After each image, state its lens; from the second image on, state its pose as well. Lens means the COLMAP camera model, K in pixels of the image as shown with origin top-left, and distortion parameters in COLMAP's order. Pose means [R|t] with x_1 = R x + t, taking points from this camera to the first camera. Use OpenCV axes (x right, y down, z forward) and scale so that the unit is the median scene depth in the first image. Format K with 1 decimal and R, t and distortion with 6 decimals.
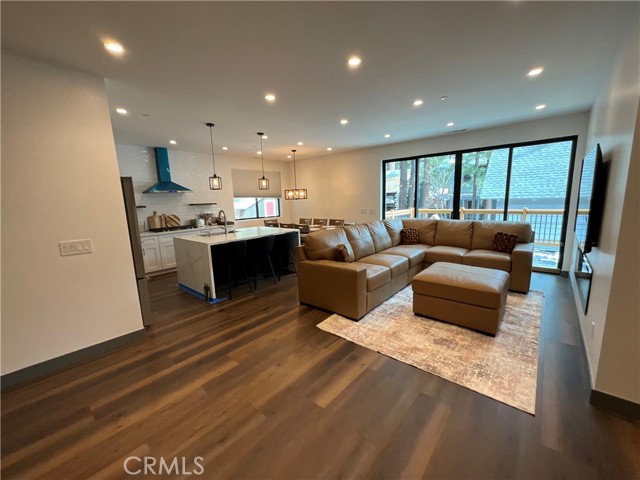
lens RADIAL K [[261.3, 0, 320.0], [0, 261.3, 240.0], [0, 0, 1]] dist [0.000636, 0.000620]
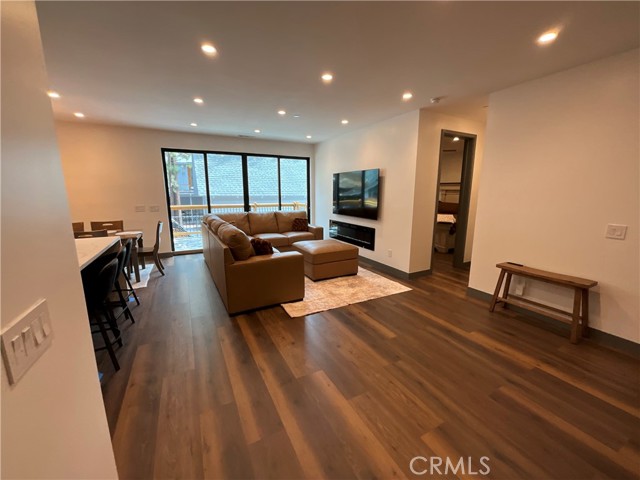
lens RADIAL K [[262.7, 0, 320.0], [0, 262.7, 240.0], [0, 0, 1]] dist [-0.001648, 0.000191]
pose [[0.359930, -0.140752, 0.922301, -0.814015], [0.135762, 0.985934, 0.097481, -0.043951], [-0.923049, 0.090127, 0.373975, 0.466574]]
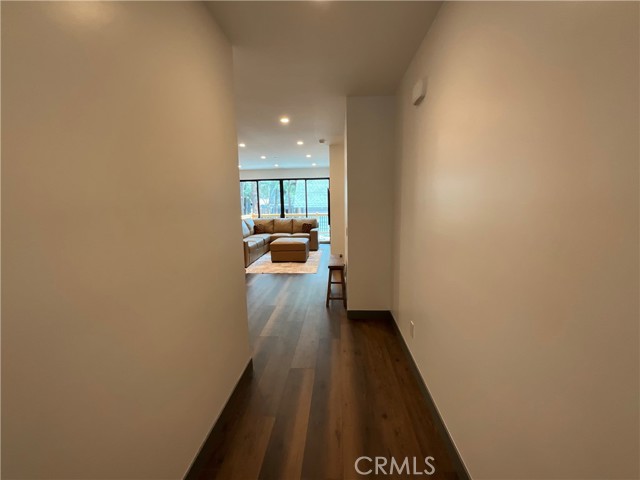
lens RADIAL K [[262.7, 0, 320.0], [0, 262.7, 240.0], [0, 0, 1]] dist [-0.001648, 0.000191]
pose [[0.798956, -0.070977, 0.597186, -0.551394], [0.092257, 0.995722, -0.005083, 0.156047], [-0.594270, 0.059155, 0.802087, -0.874030]]
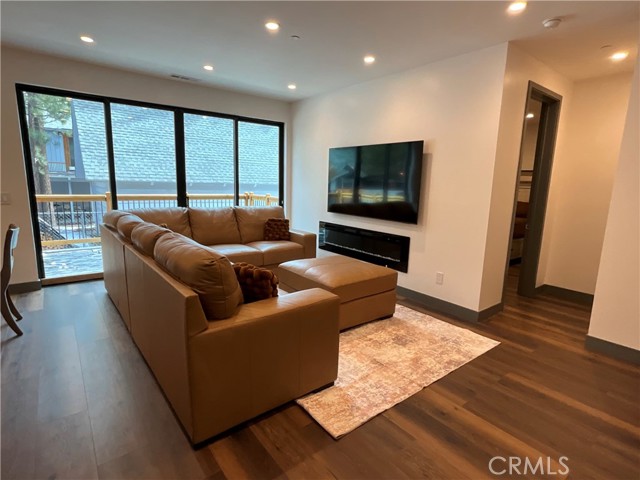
lens RADIAL K [[343.5, 0, 320.0], [0, 343.5, 240.0], [0, 0, 1]] dist [-0.016491, 0.019558]
pose [[0.187708, -0.131148, 0.973430, -0.538150], [0.122213, 0.986463, 0.109338, -0.084770], [-0.974592, 0.098442, 0.201195, 0.816874]]
